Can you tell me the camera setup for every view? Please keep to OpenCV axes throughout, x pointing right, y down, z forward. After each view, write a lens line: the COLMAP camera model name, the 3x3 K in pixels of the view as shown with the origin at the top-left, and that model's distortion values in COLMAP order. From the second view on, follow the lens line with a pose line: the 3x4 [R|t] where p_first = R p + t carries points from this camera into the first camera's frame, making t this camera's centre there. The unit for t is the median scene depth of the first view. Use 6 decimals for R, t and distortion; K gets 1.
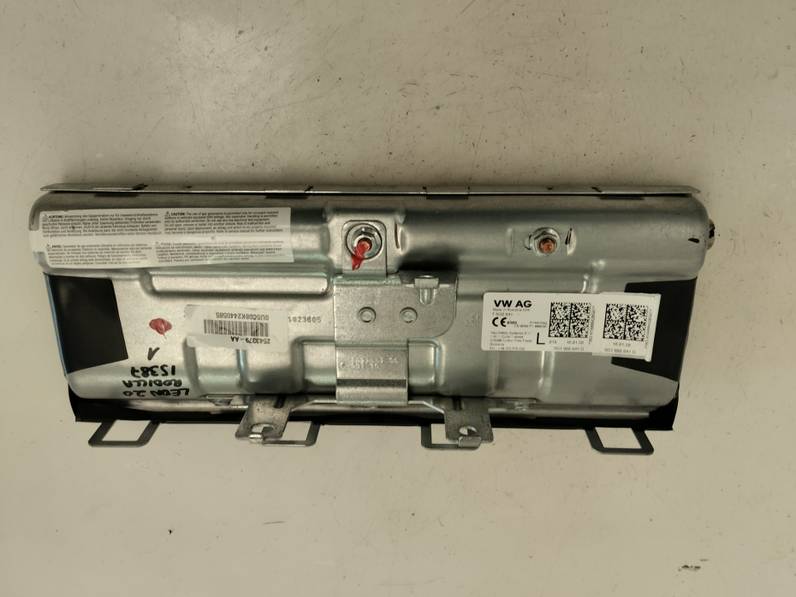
lens RADIAL K [[665.7, 0, 396.0], [0, 665.7, 301.0], [0, 0, 1]] dist [0.059929, -0.093270]
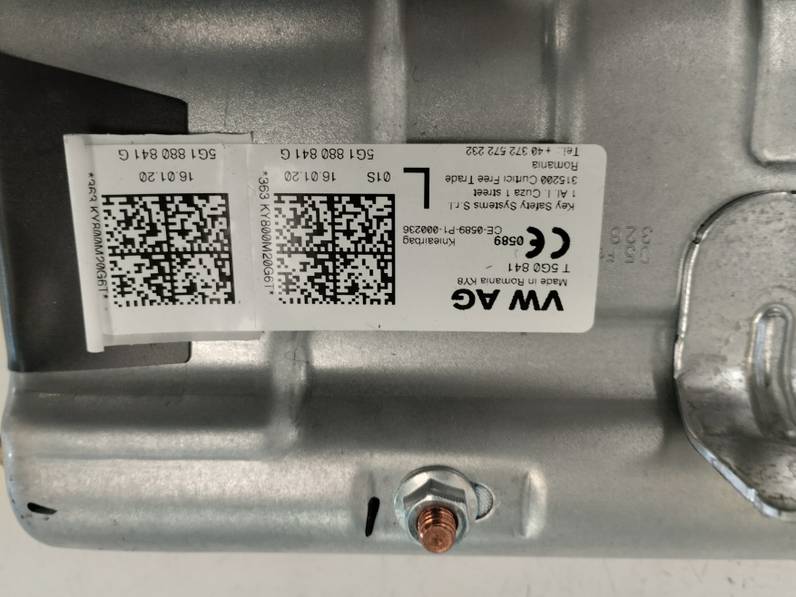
lens RADIAL K [[665.7, 0, 397.7], [0, 665.7, 298.6], [0, 0, 1]] dist [0.059929, -0.093270]
pose [[-0.997881, -0.012937, 0.063770, 0.209196], [-0.024773, -0.830695, -0.556176, 0.193135], [0.060169, -0.556577, 0.828614, 0.719562]]
